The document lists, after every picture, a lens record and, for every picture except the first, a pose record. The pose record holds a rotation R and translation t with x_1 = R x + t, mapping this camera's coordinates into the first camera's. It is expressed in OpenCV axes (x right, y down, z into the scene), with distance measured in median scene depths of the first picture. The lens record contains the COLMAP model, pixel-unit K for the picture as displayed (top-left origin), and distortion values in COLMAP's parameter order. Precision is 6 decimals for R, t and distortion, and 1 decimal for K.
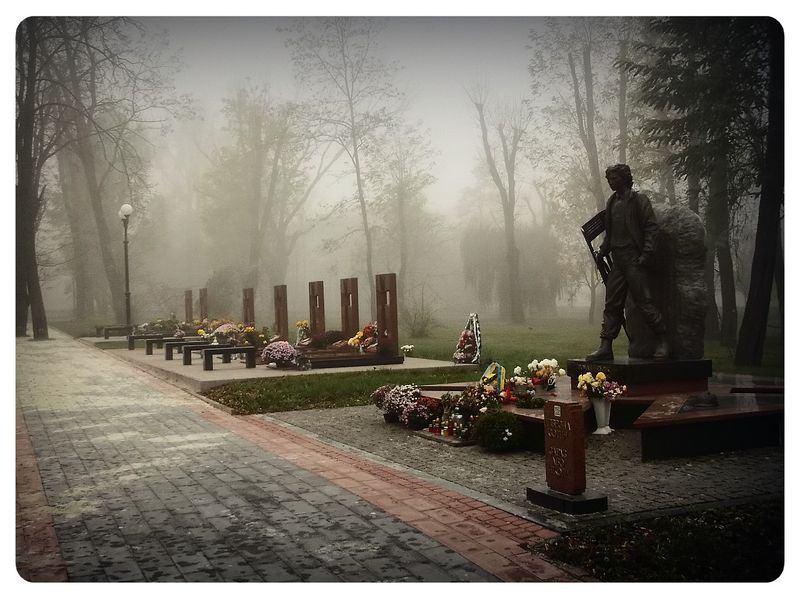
lens RADIAL K [[918.0, 0, 400.0], [0, 918.0, 300.0], [0, 0, 1]] dist [-0.084903, 0.335657]
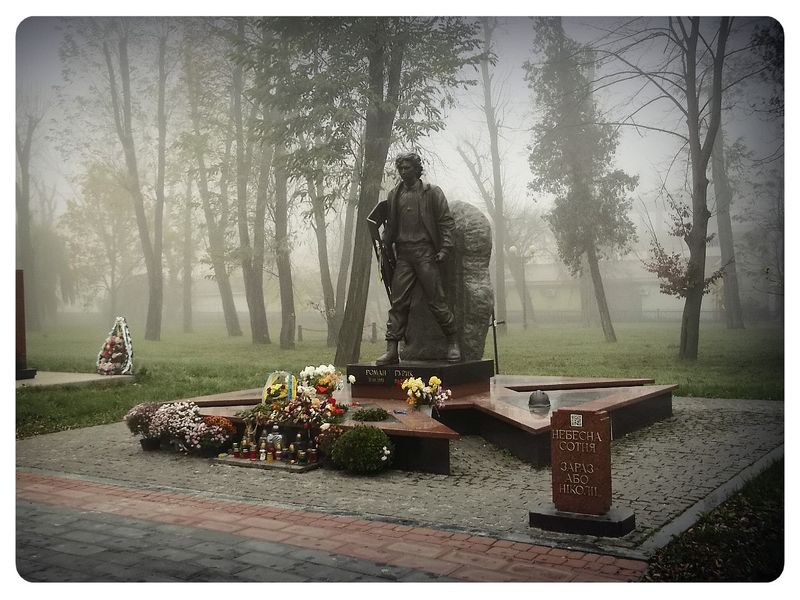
lens RADIAL K [[918.0, 0, 400.0], [0, 918.0, 300.0], [0, 0, 1]] dist [-0.084903, 0.335657]
pose [[0.848364, 0.001223, 0.529411, -0.263150], [0.002247, 0.999980, -0.005910, 0.006867], [-0.529408, 0.006203, 0.848345, 0.212001]]
